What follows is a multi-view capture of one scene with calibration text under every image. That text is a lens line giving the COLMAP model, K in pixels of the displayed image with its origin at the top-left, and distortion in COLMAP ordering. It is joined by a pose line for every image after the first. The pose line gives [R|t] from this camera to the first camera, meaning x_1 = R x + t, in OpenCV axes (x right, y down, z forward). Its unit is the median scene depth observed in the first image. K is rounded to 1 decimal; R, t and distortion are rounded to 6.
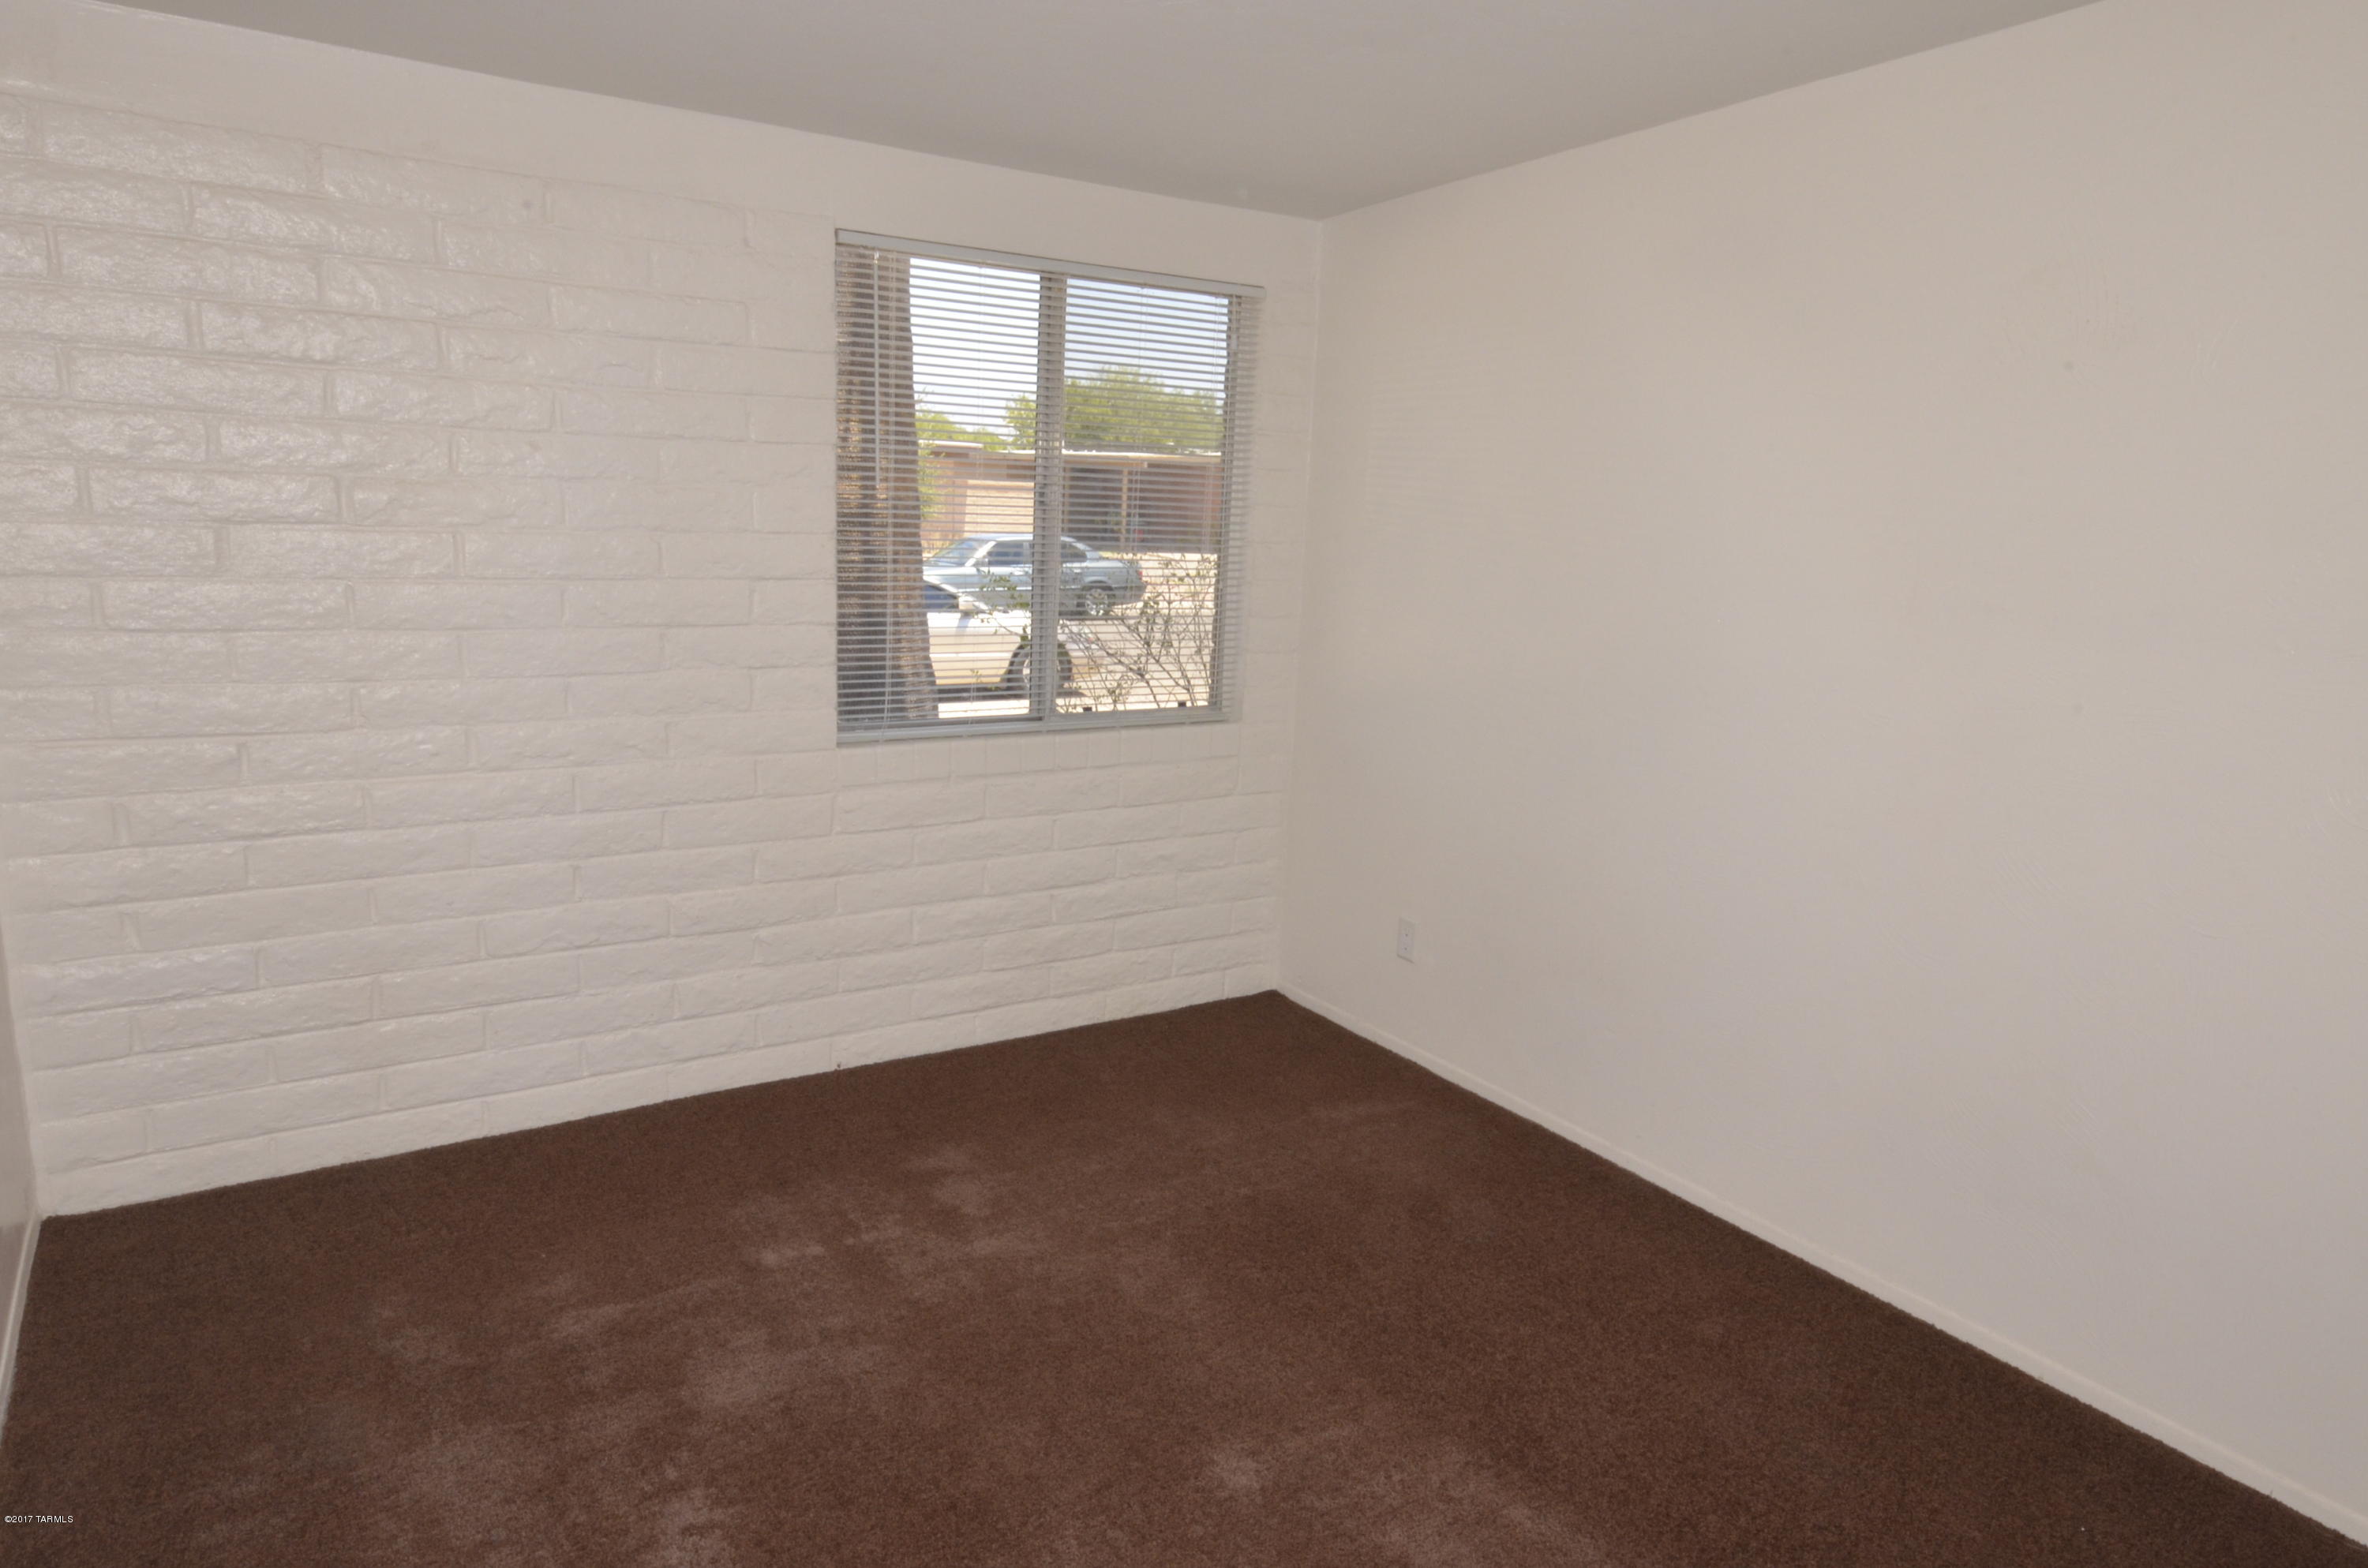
lens RADIAL K [[1451.4, 0, 1172.0], [0, 1451.4, 785.7], [0, 0, 1]] dist [-0.001350, 0.000959]
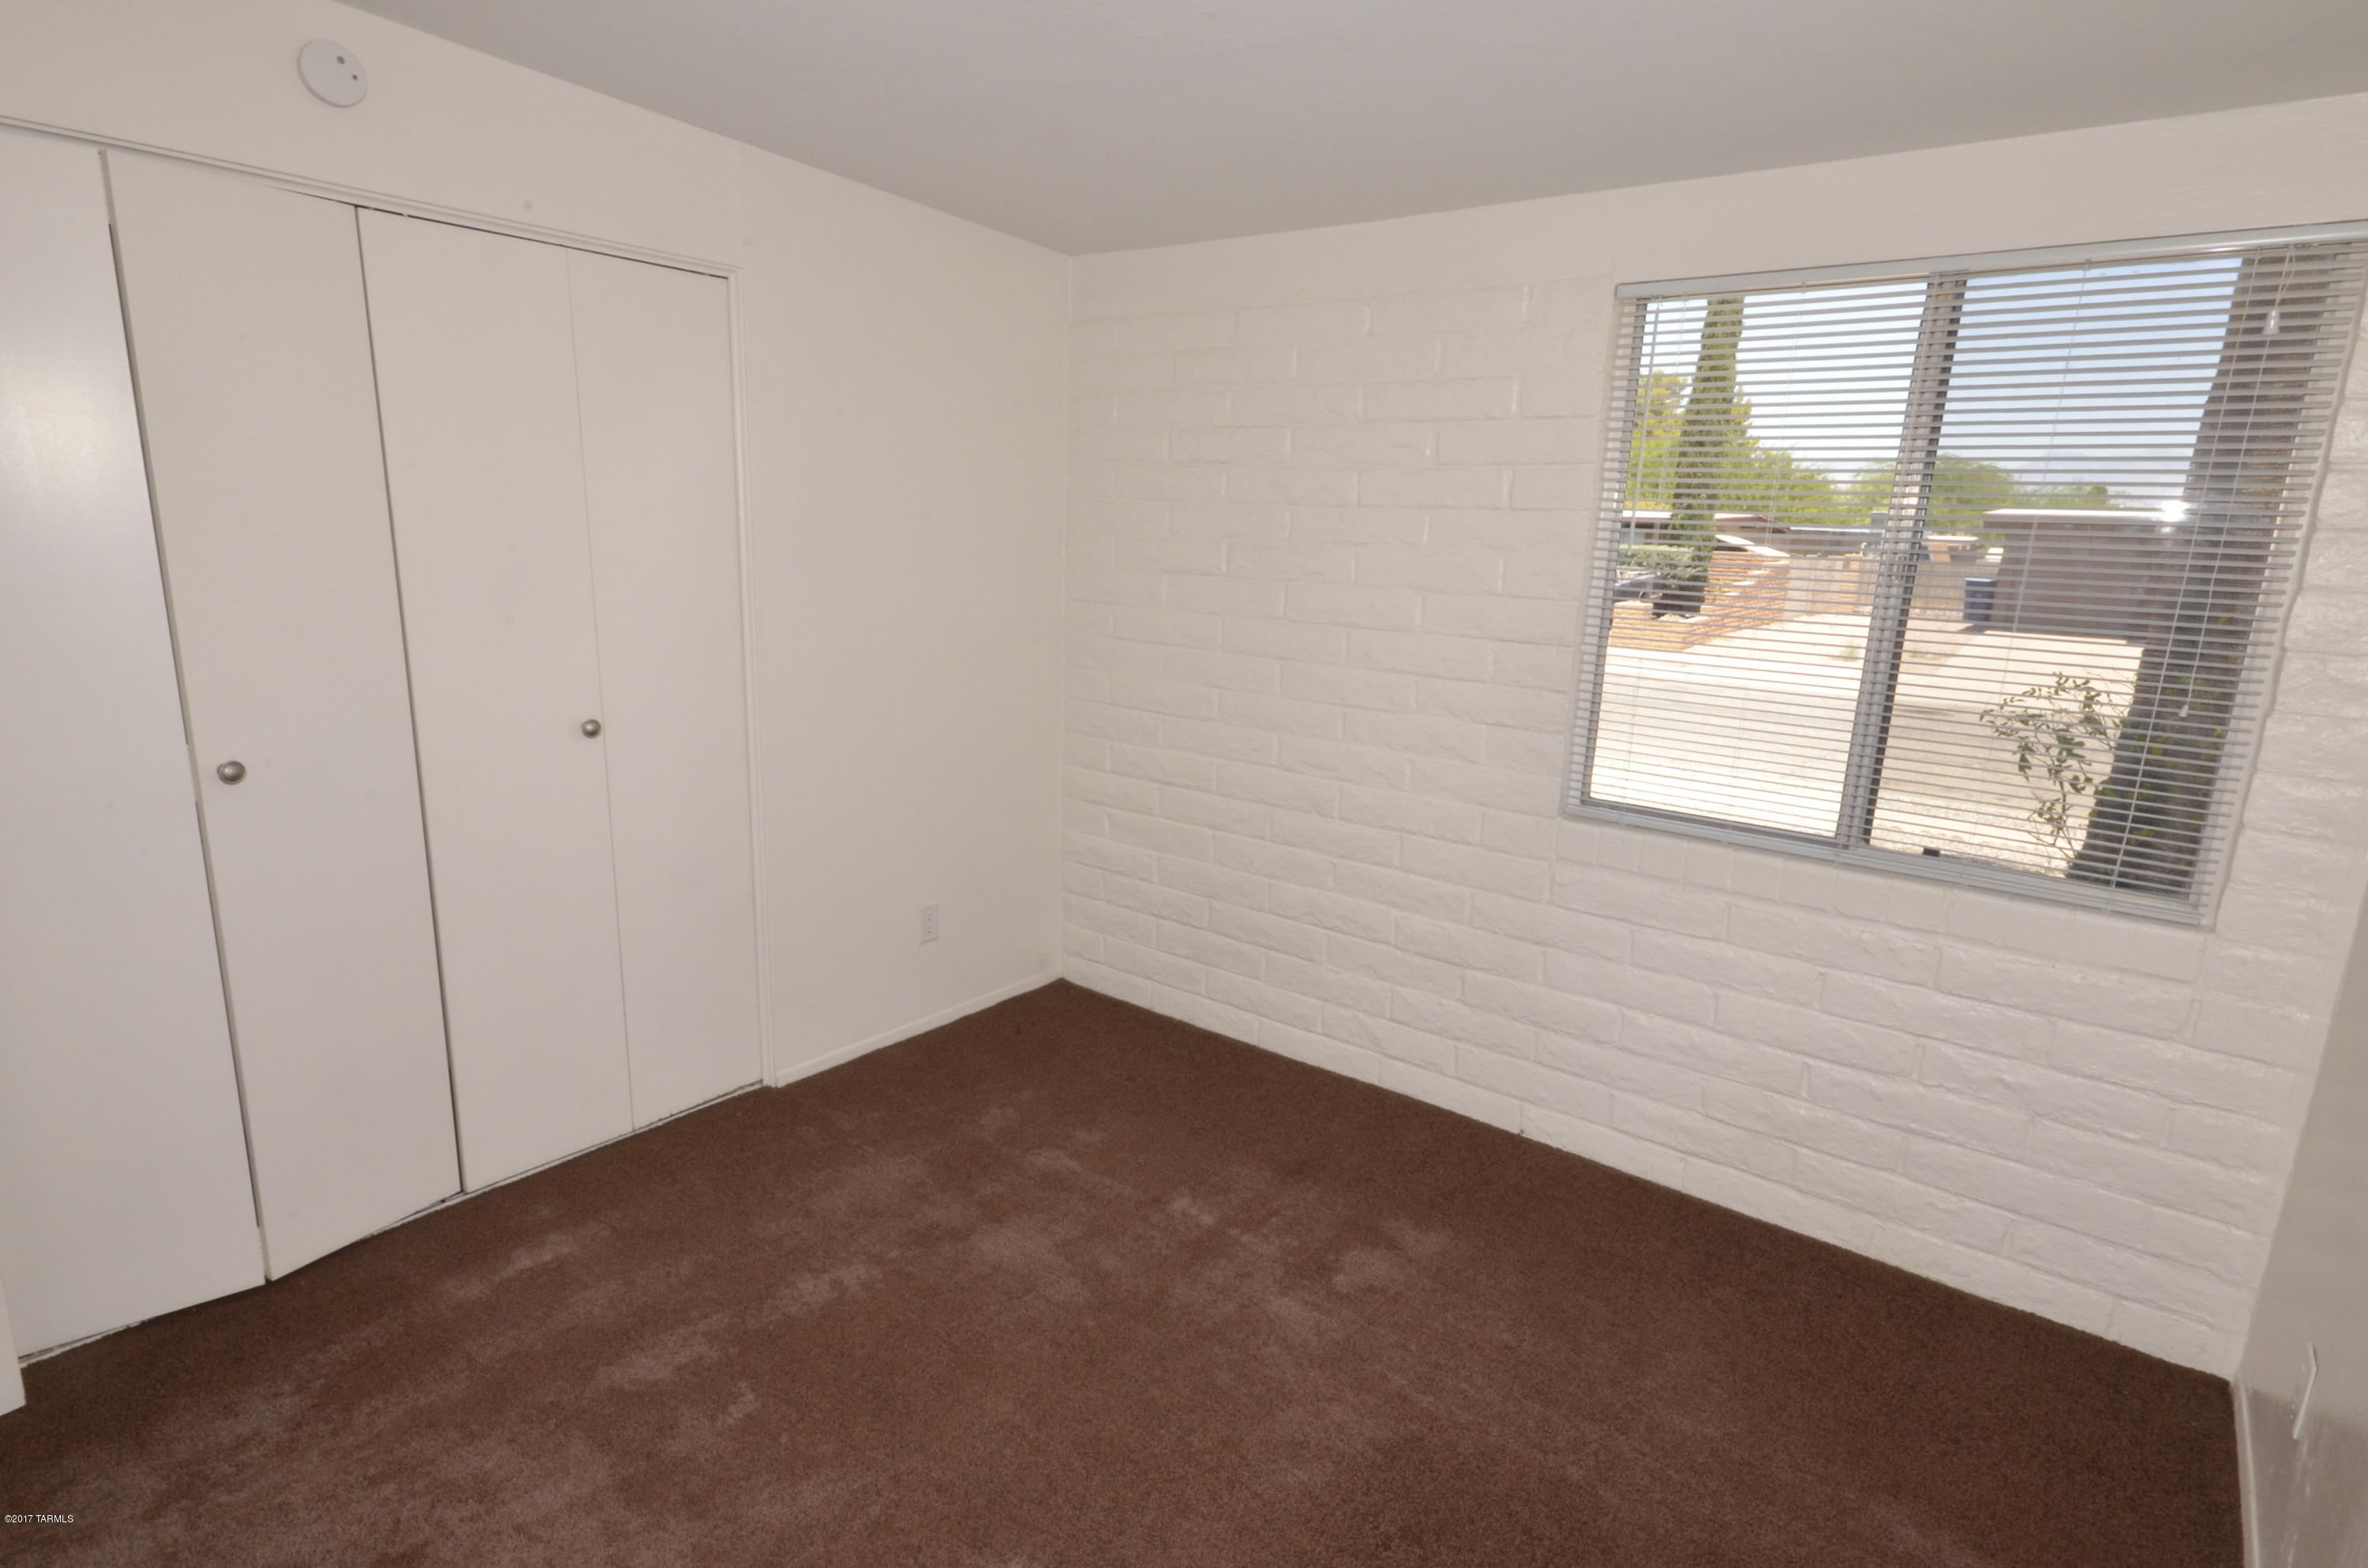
lens RADIAL K [[1239.9, 0, 1166.2], [0, 1239.9, 784.7], [0, 0, 1]] dist [0.005940, 0.001449]
pose [[0.327579, 0.176379, -0.928215, 0.490172], [-0.203627, 0.972513, 0.112934, -0.095184], [0.922620, 0.152015, 0.354490, 0.484173]]
